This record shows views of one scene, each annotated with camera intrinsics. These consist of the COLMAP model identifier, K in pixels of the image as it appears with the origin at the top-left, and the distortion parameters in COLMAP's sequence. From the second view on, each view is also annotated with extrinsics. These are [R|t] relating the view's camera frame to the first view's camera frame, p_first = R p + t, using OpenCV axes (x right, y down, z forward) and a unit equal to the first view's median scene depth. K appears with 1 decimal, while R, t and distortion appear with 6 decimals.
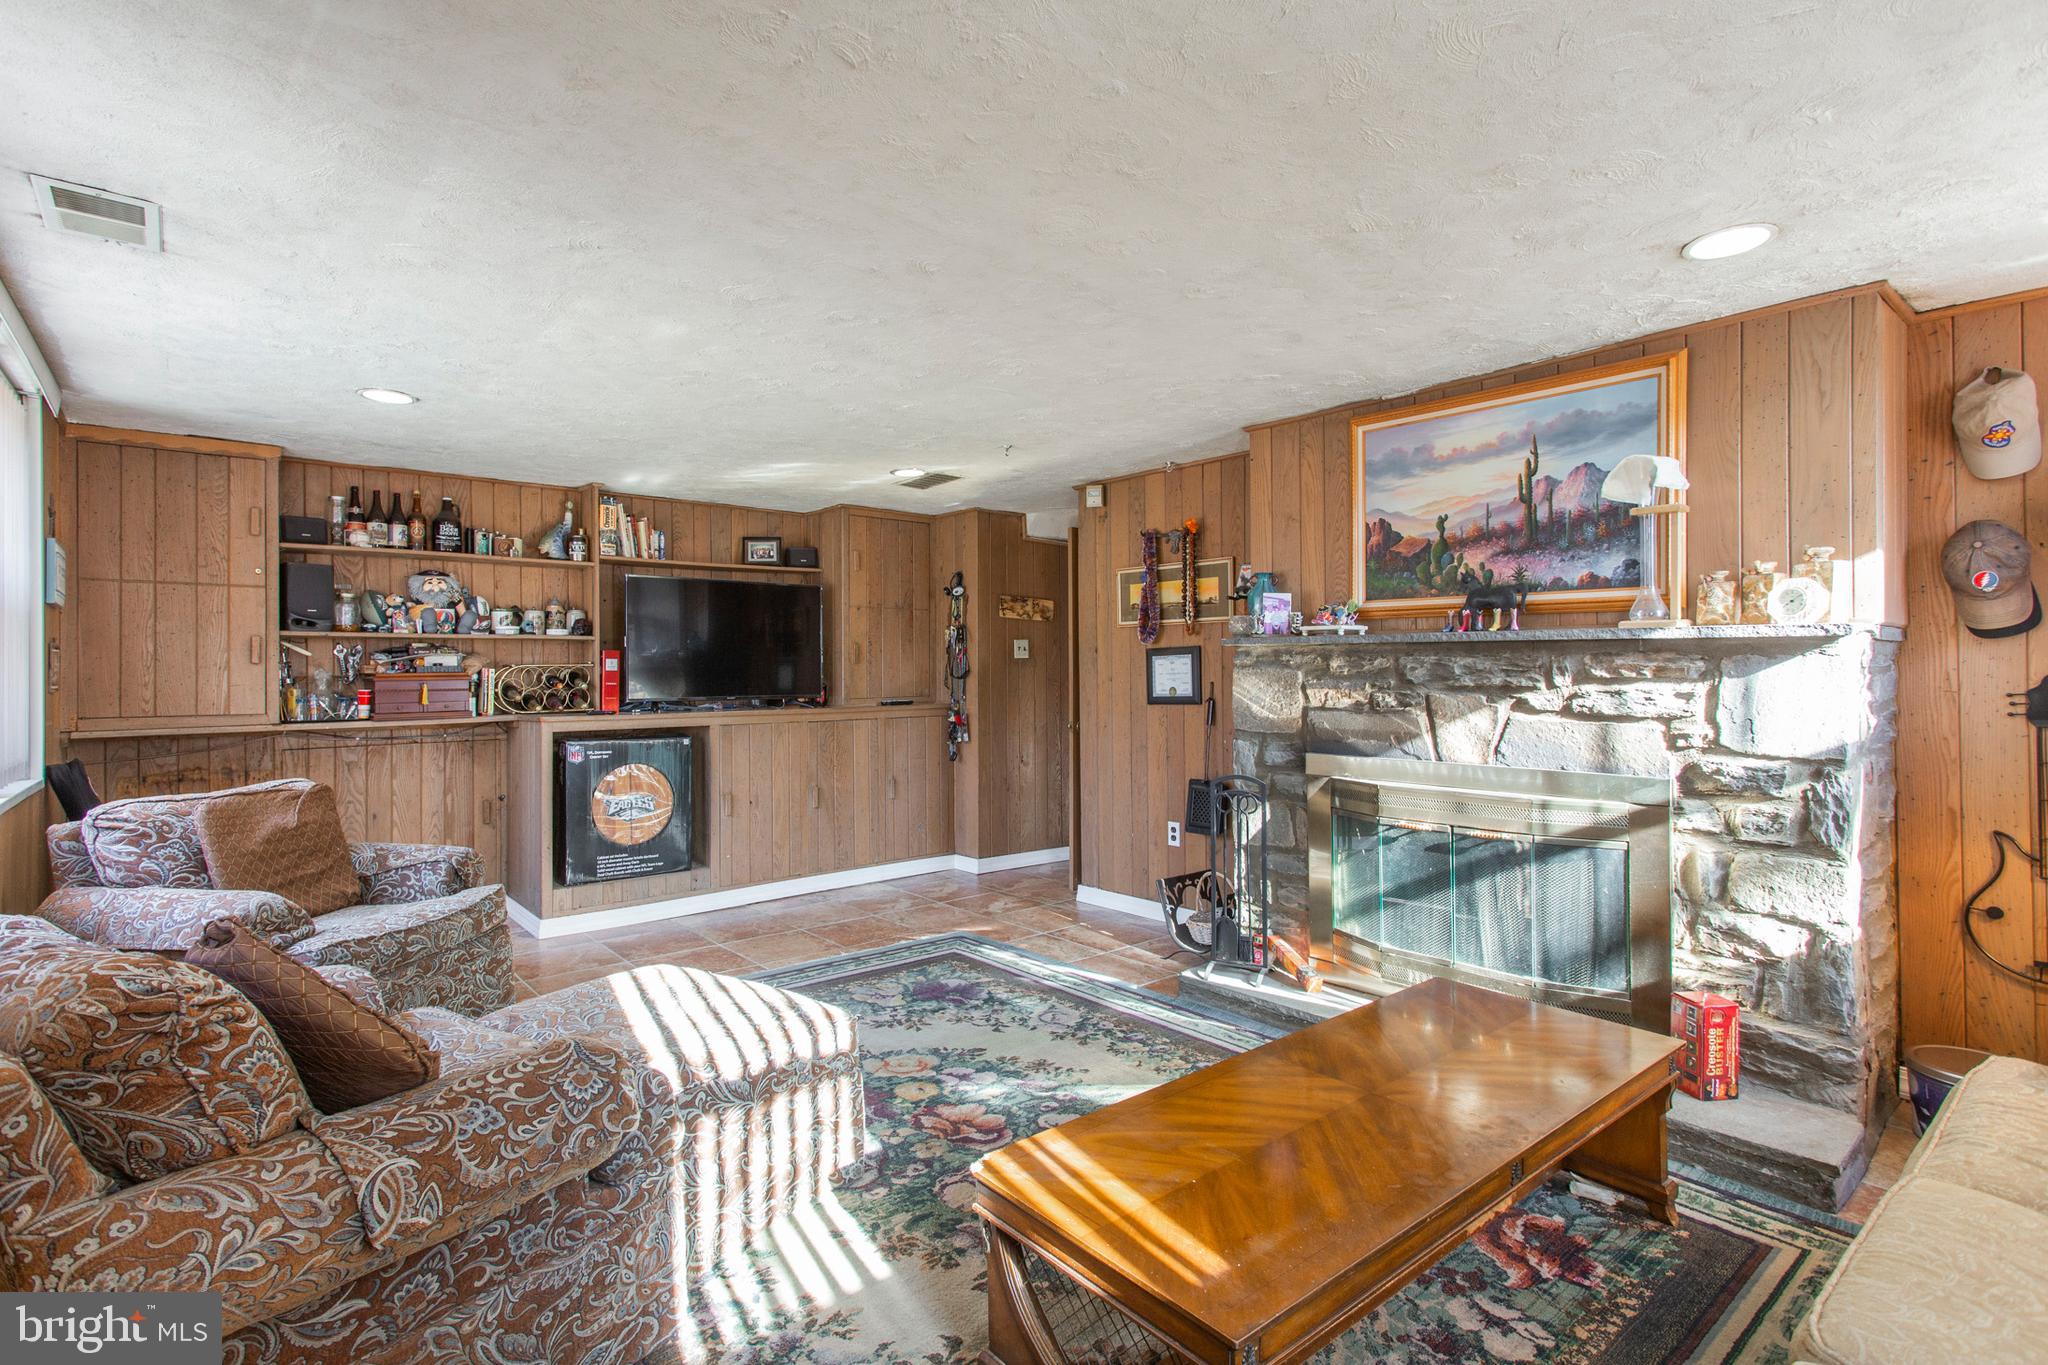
lens RADIAL K [[983.5, 0, 1021.0], [0, 983.5, 674.1], [0, 0, 1]] dist [0.001108, -0.001230]
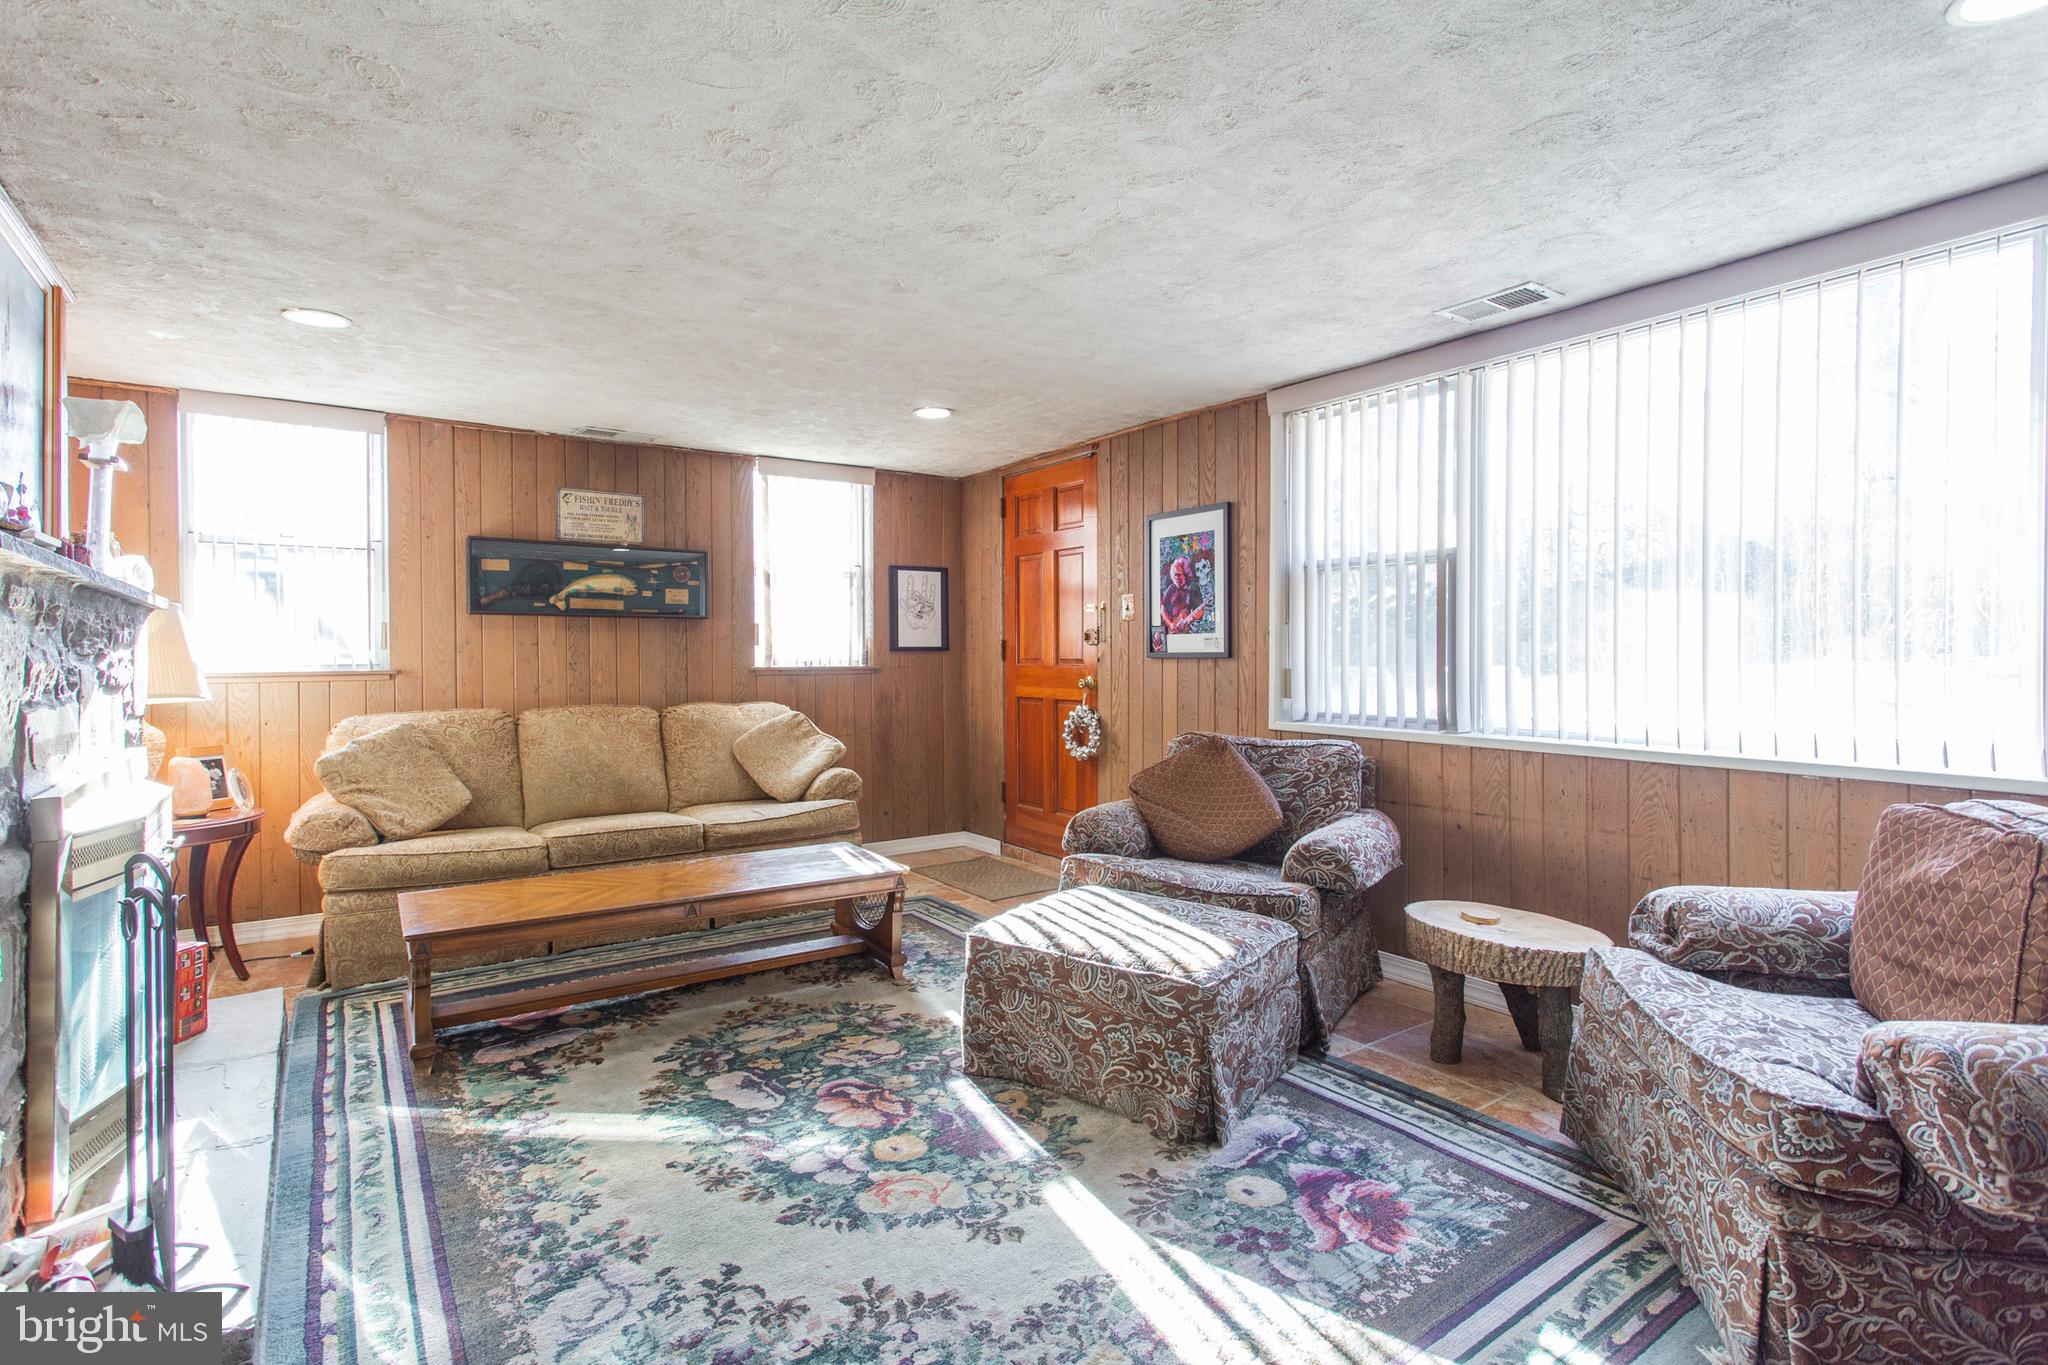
lens RADIAL K [[983.5, 0, 1025.7], [0, 983.5, 669.8], [0, 0, 1]] dist [0.001108, -0.001230]
pose [[-0.996784, 0.002377, 0.080106, -0.269639], [0.003624, 0.999874, 0.015431, 0.016918], [-0.080059, 0.015671, -0.996667, 1.758082]]
